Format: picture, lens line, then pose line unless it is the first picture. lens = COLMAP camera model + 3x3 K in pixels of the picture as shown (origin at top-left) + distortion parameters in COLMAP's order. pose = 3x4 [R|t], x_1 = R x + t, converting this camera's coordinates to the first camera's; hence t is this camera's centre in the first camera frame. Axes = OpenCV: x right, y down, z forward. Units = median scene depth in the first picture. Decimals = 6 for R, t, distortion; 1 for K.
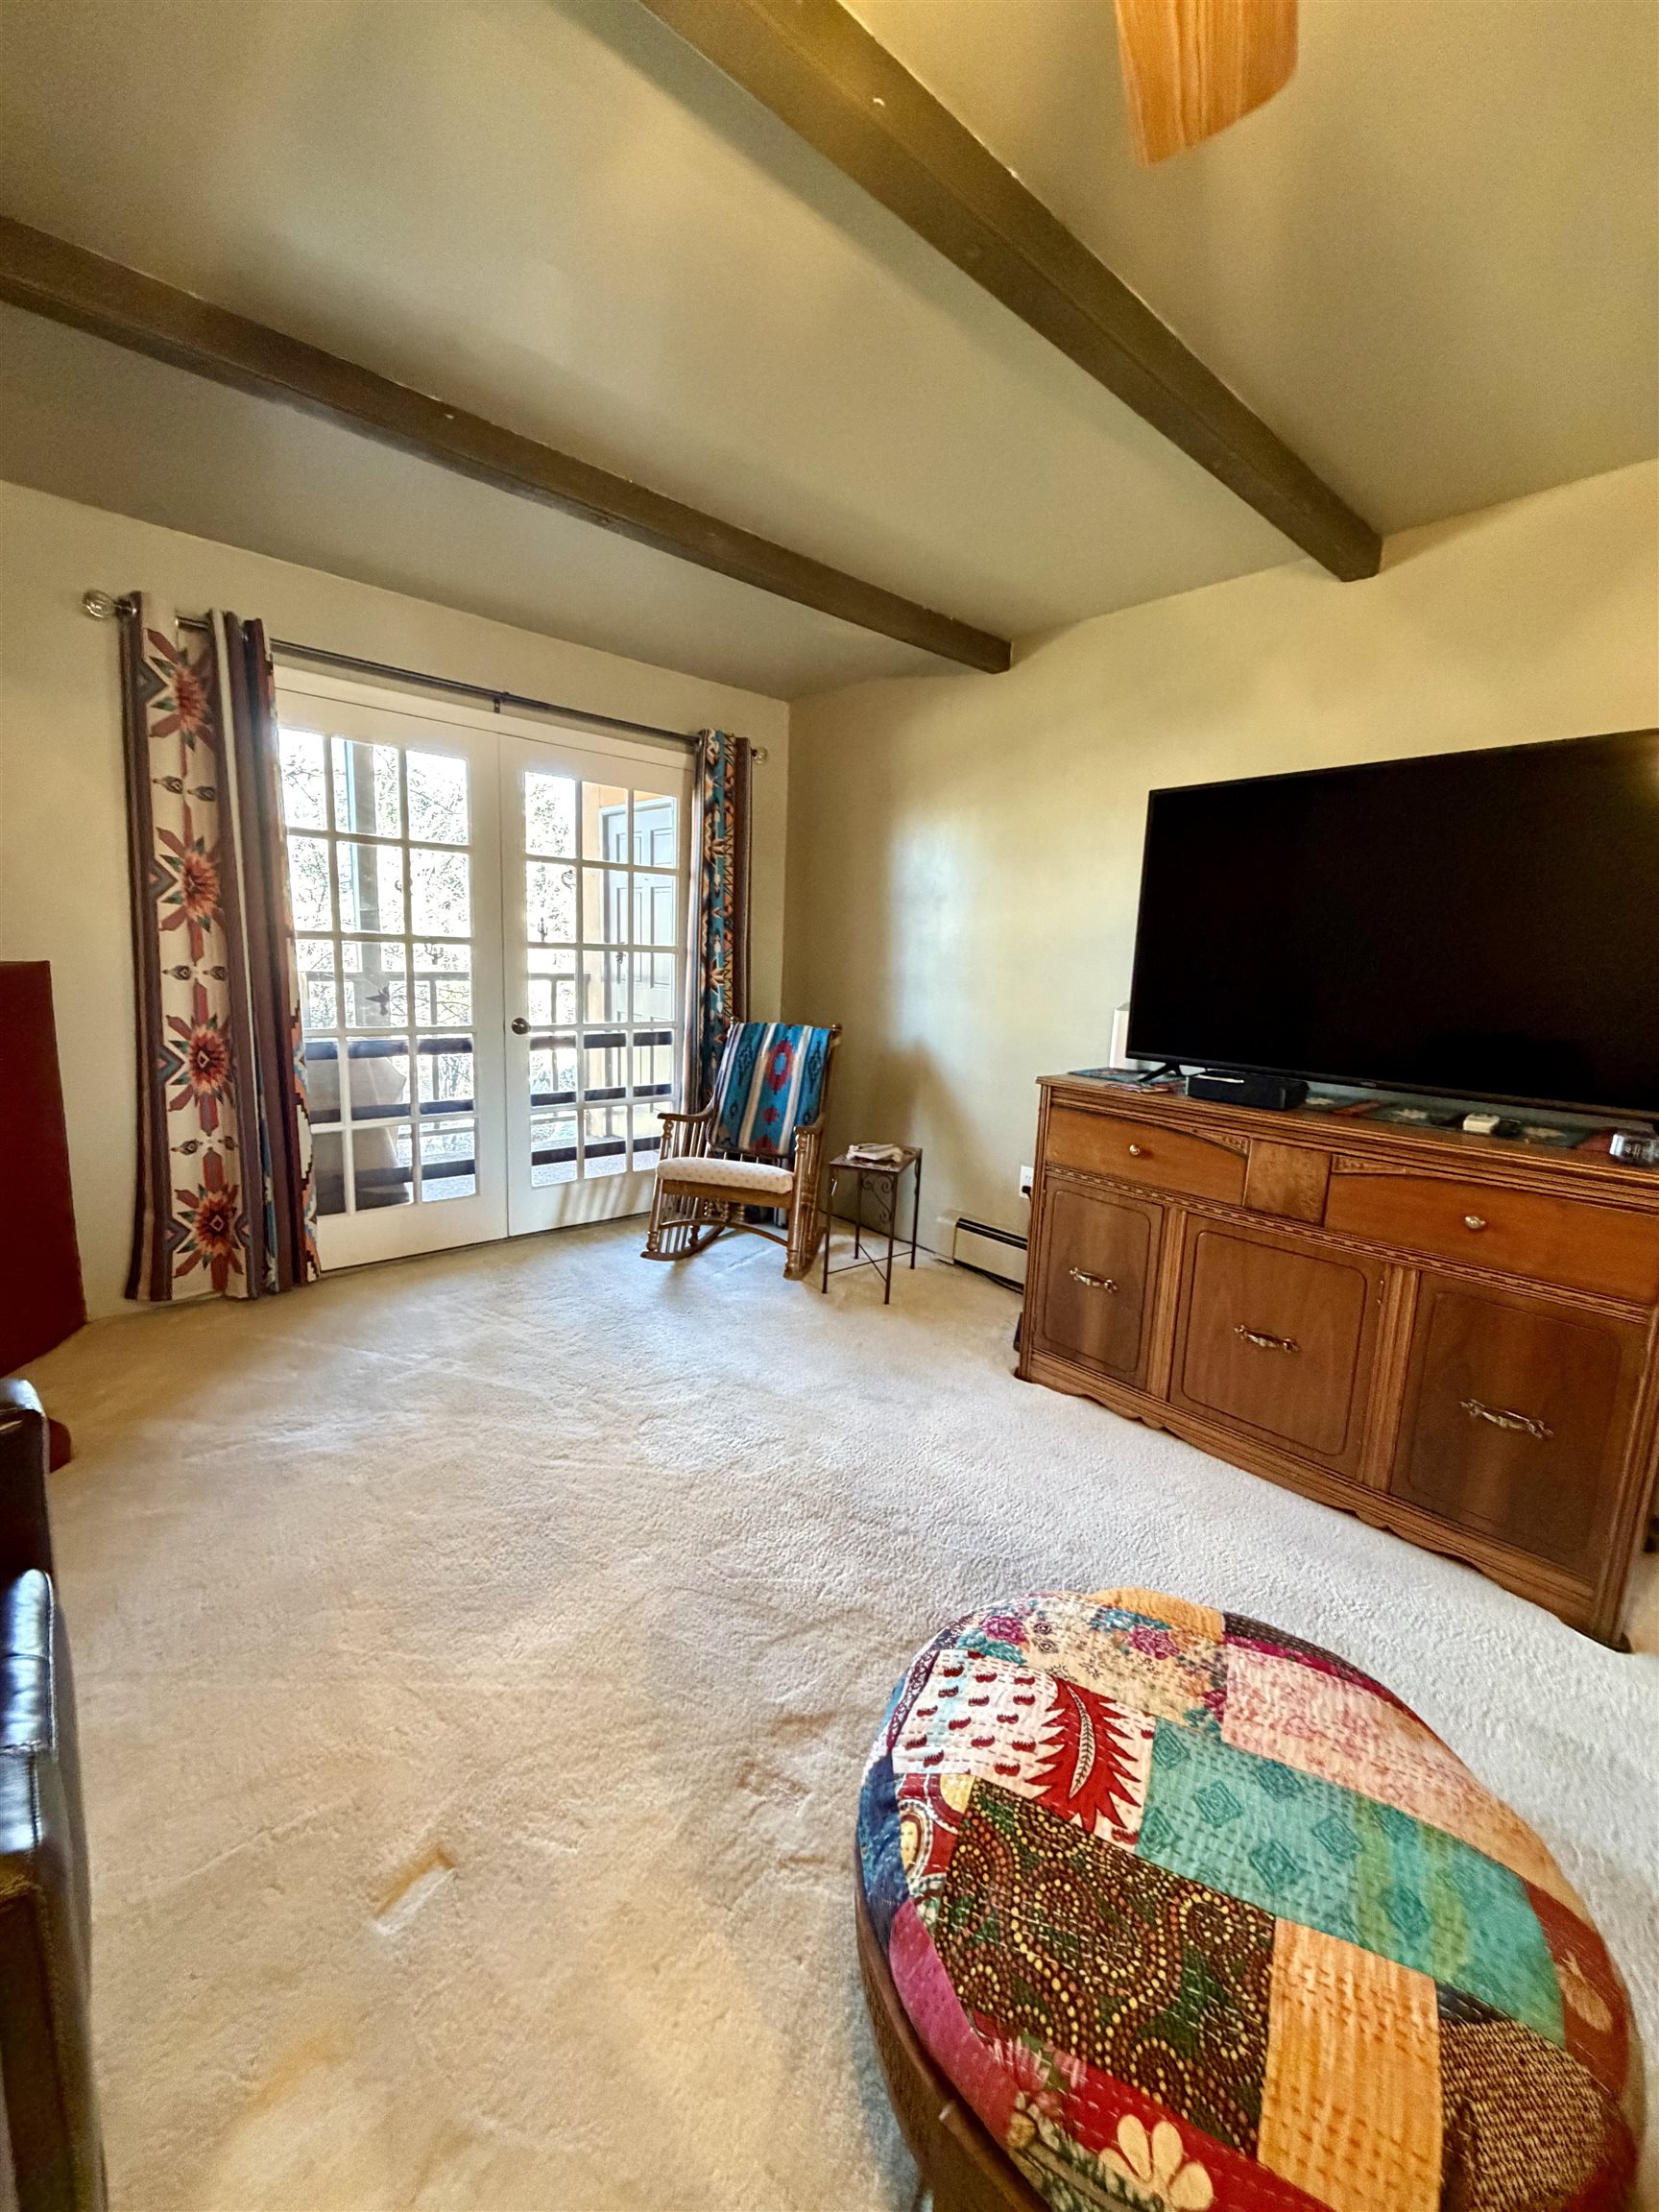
lens RADIAL K [[882.6, 0, 833.0], [0, 882.6, 1096.5], [0, 0, 1]] dist [0.000867, -0.000108]
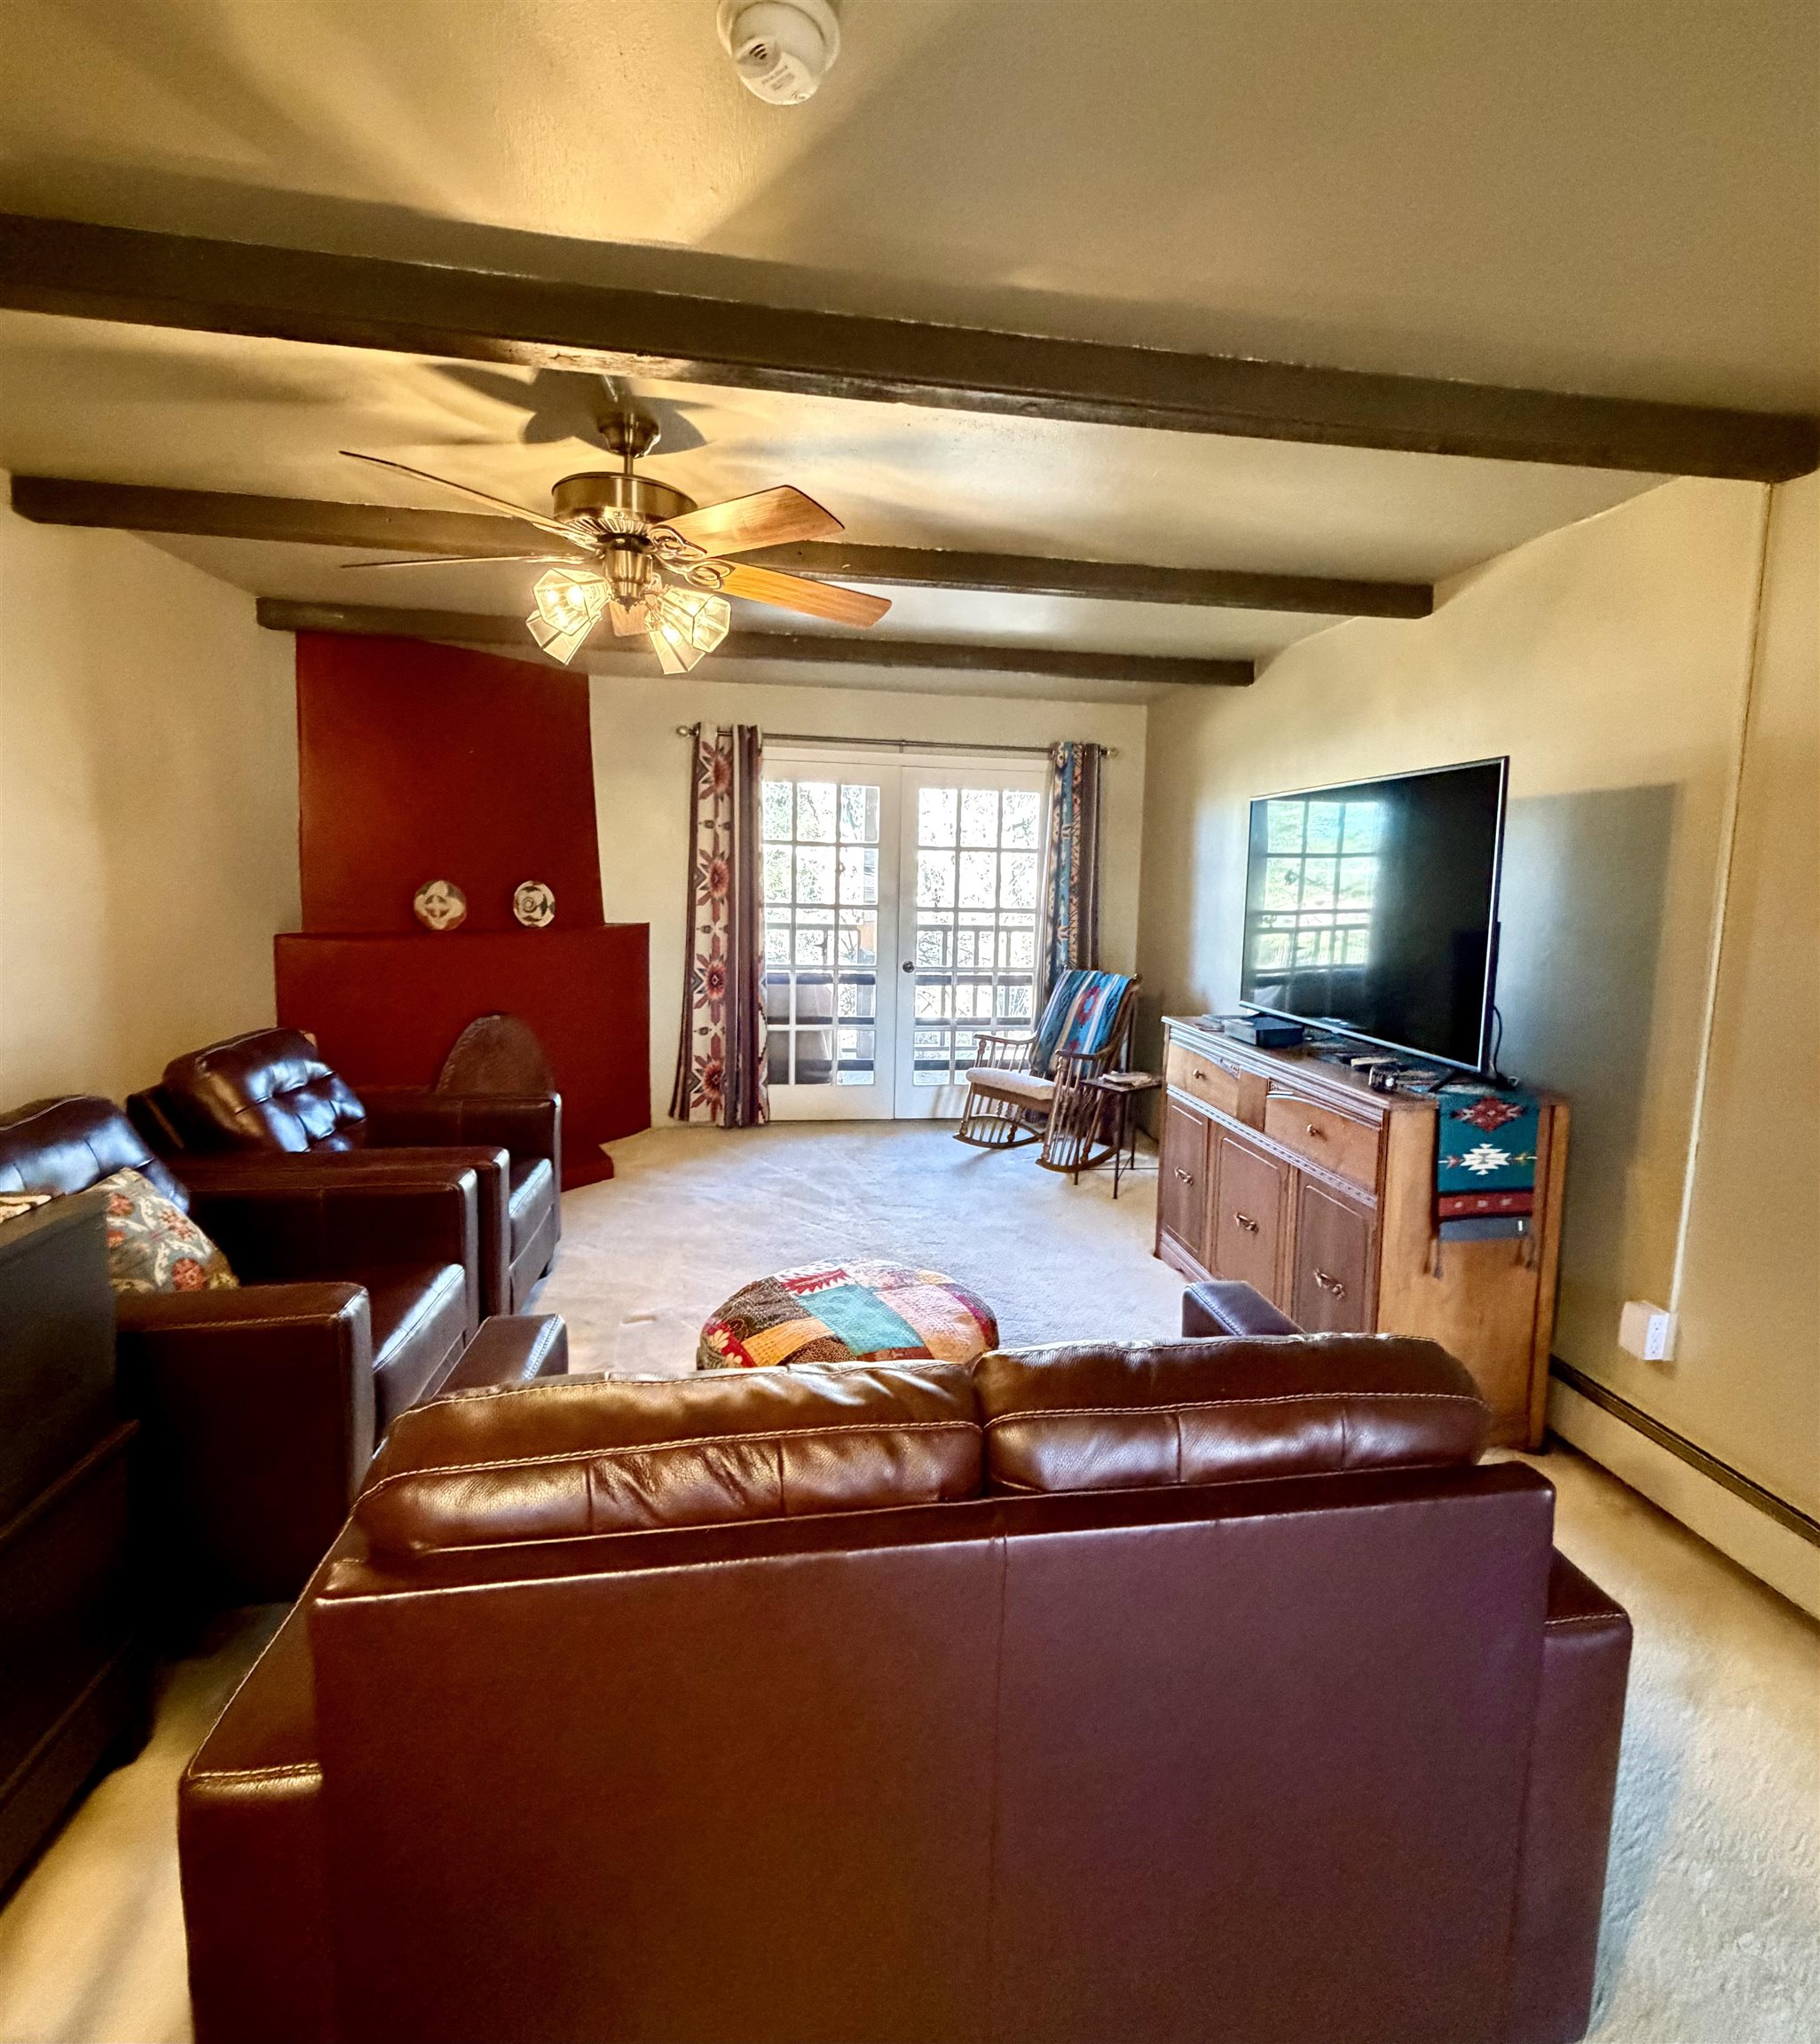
lens RADIAL K [[993.1, 0, 939.9], [0, 993.1, 976.1], [0, 0, 1]] dist [-0.000821, 0.000008]
pose [[0.846073, 0.035568, -0.531879, 0.570924], [-0.077075, 0.995449, -0.056038, 0.020714], [0.527465, 0.088407, 0.844964, -0.326714]]
